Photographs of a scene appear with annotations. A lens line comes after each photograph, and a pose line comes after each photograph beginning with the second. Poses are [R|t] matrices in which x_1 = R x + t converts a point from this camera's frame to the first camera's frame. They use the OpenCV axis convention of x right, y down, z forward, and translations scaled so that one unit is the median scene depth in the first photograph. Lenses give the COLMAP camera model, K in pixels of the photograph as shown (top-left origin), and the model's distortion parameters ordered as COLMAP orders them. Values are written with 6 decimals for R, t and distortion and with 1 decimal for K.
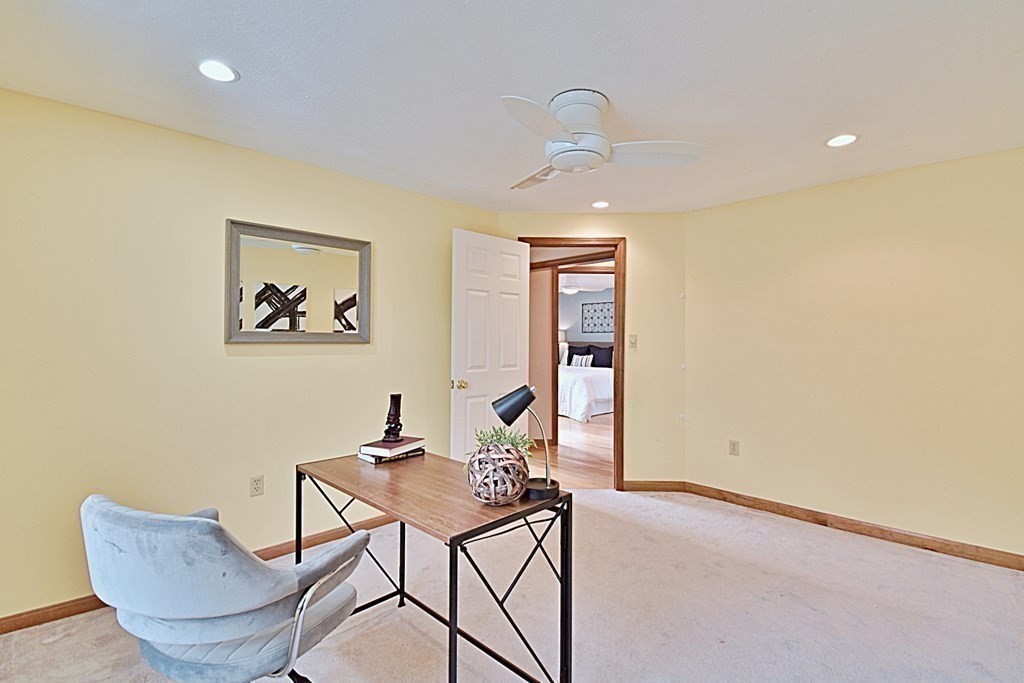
lens RADIAL K [[453.8, 0, 514.4], [0, 453.8, 334.5], [0, 0, 1]] dist [-0.002147, -0.000864]
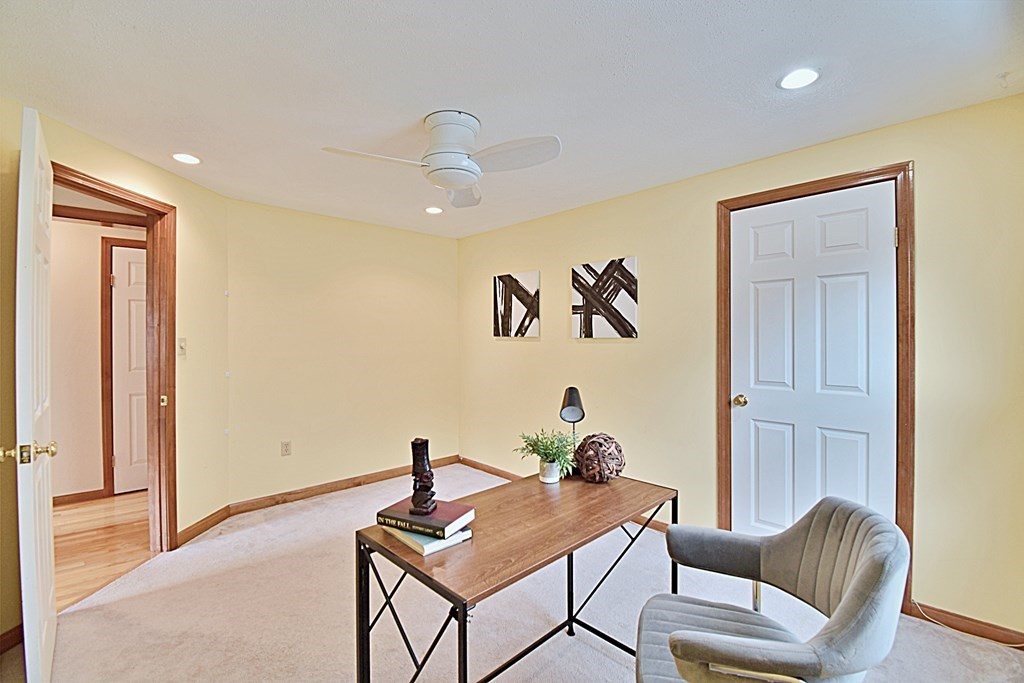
lens RADIAL K [[444.0, 0, 500.4], [0, 444.0, 339.2], [0, 0, 1]] dist [-0.022783, -0.000218]
pose [[0.048229, -0.005951, 0.998819, -0.495554], [-0.004856, 0.999969, 0.006192, -0.004611], [-0.998824, -0.005149, 0.048199, 0.486889]]
